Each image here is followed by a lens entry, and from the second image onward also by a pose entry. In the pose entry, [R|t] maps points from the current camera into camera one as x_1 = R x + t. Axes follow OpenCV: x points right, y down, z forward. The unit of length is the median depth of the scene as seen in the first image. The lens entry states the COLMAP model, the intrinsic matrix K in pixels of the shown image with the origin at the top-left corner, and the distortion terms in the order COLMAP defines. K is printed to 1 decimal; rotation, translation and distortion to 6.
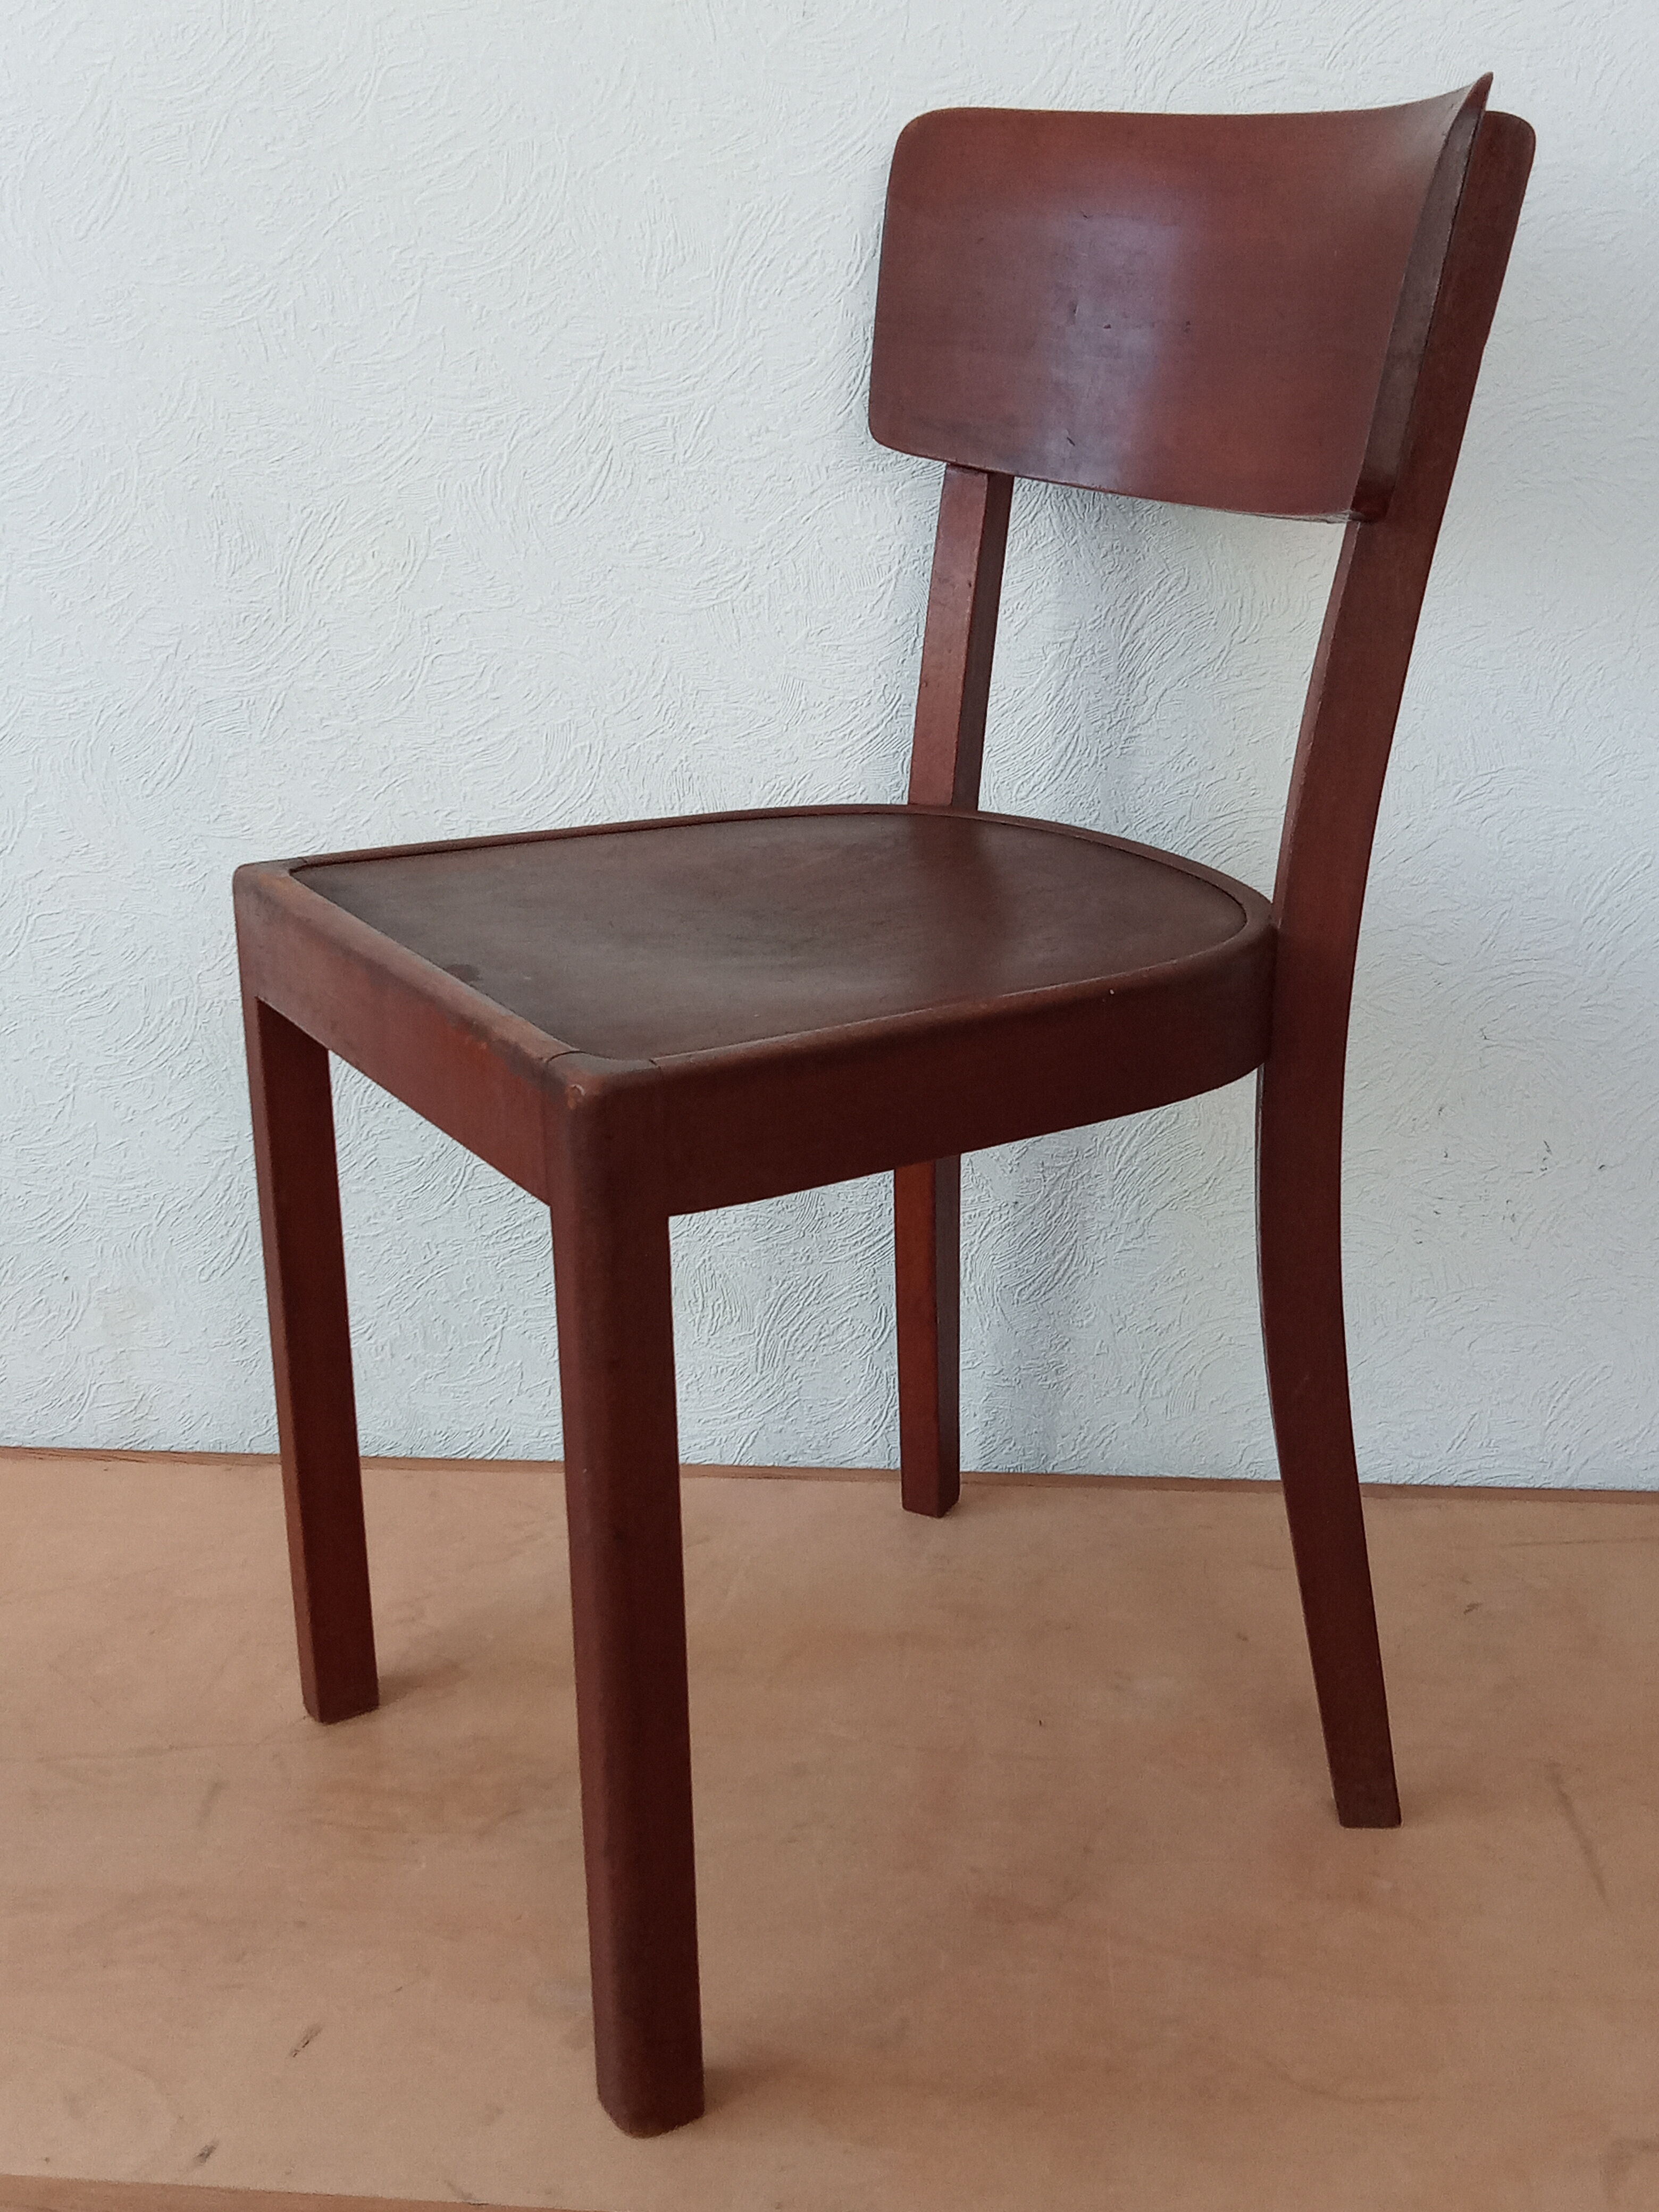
lens RADIAL K [[2749.7, 0, 862.9], [0, 2749.7, 1092.4], [0, 0, 1]] dist [0.061252, 0.000000]
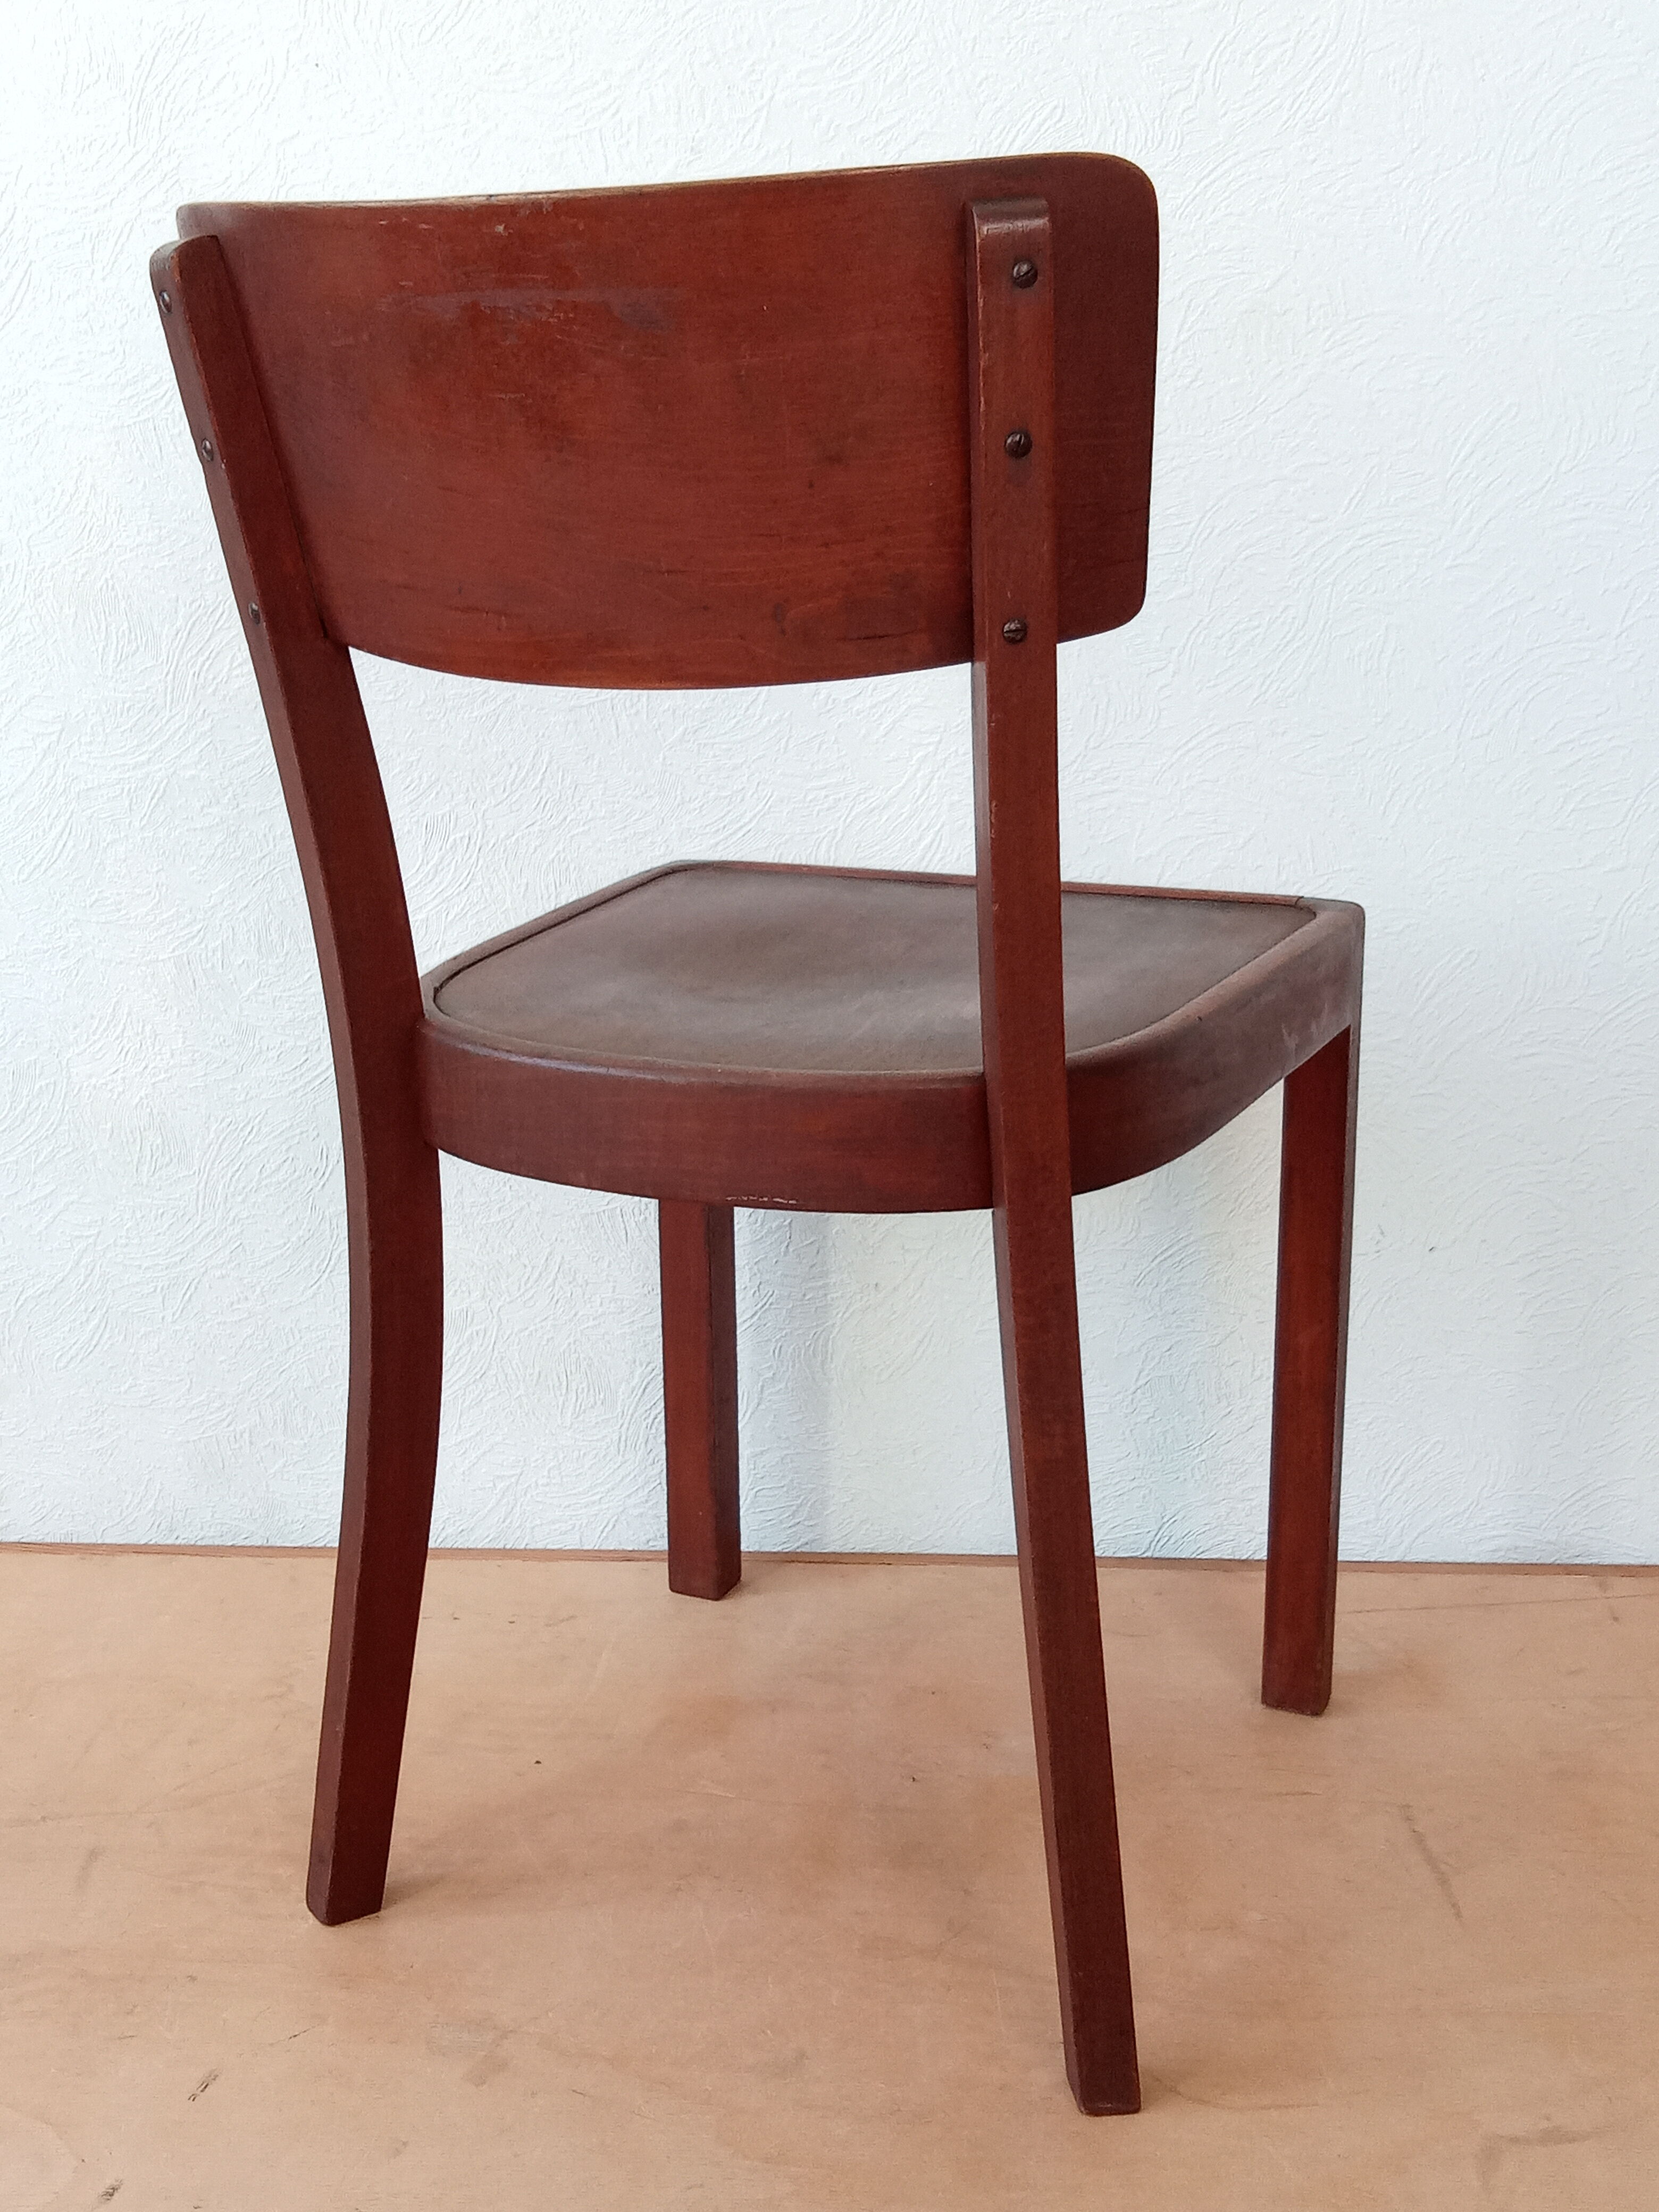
lens RADIAL K [[2788.3, 0, 861.2], [0, 2788.3, 1099.7], [0, 0, 1]] dist [0.050250, 0.000000]
pose [[0.995664, 0.008437, 0.092636, -0.049232], [-0.001894, 0.997511, -0.070485, 0.045968], [-0.093000, 0.070004, 0.993202, -0.043996]]
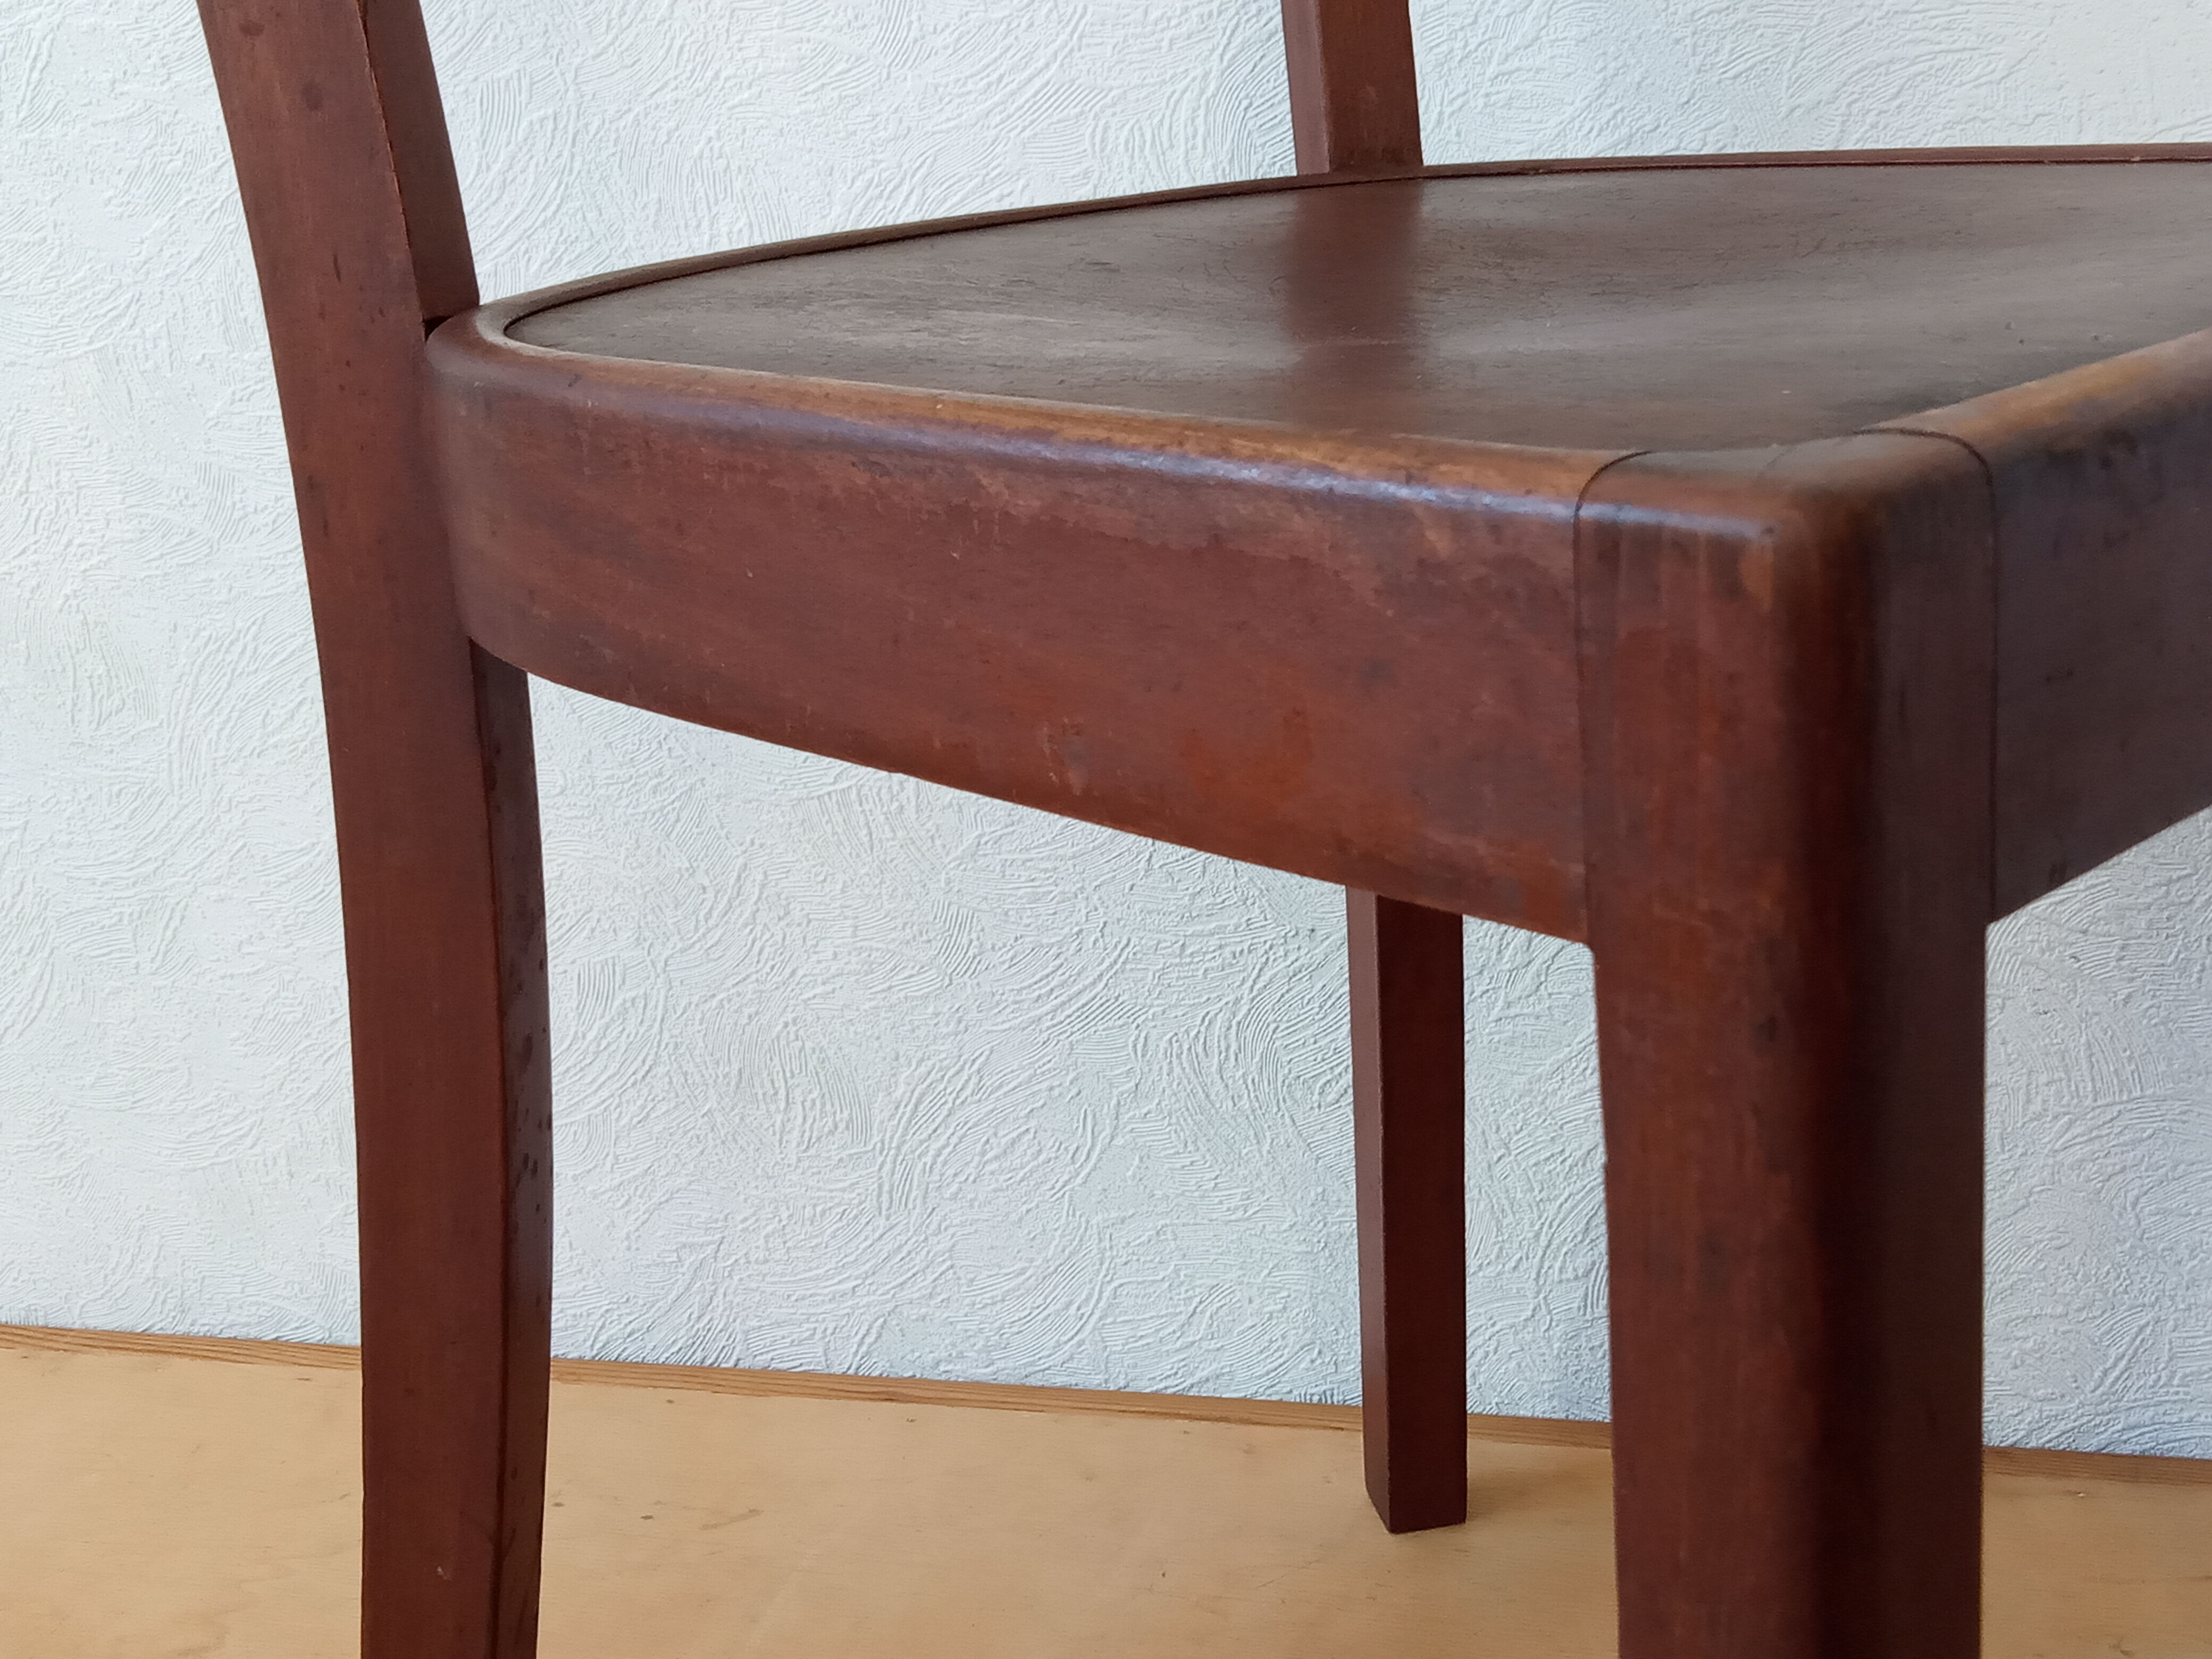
lens RADIAL K [[3106.0, 0, 1110.6], [0, 3106.0, 835.8], [0, 0, 1]] dist [0.043762, 0.000000]
pose [[0.993297, 0.010153, -0.115145, 0.091261], [-0.010843, 0.999927, -0.005365, 0.025436], [0.115082, 0.006578, 0.993334, 0.373601]]
